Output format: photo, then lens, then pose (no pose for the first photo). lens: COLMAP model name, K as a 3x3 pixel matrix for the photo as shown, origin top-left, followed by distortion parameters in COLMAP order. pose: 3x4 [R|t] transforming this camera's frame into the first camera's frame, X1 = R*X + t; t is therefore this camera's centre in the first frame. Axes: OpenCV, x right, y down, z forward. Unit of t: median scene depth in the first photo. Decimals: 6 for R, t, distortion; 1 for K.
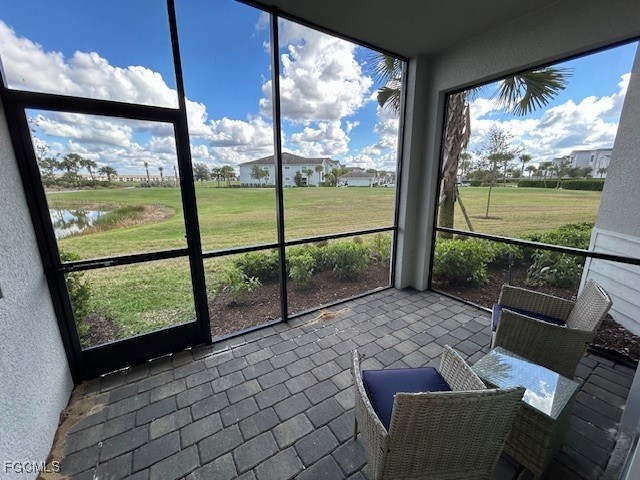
lens RADIAL K [[259.5, 0, 320.0], [0, 259.5, 240.0], [0, 0, 1]] dist [0.000758, 0.000060]
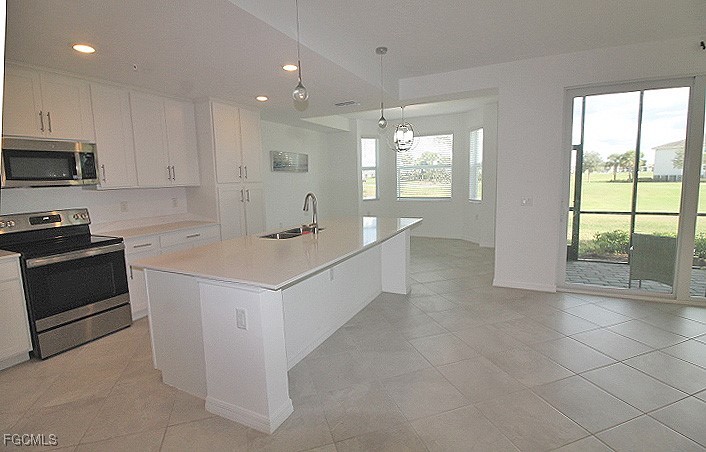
lens RADIAL K [[335.9, 0, 355.6], [0, 335.9, 222.8], [0, 0, 1]] dist [0.000383, -0.014972]
pose [[0.518358, 0.109136, -0.848171, 0.047653], [-0.172115, 0.984841, 0.021534, 0.021528], [0.837664, 0.134821, 0.529284, -0.101534]]
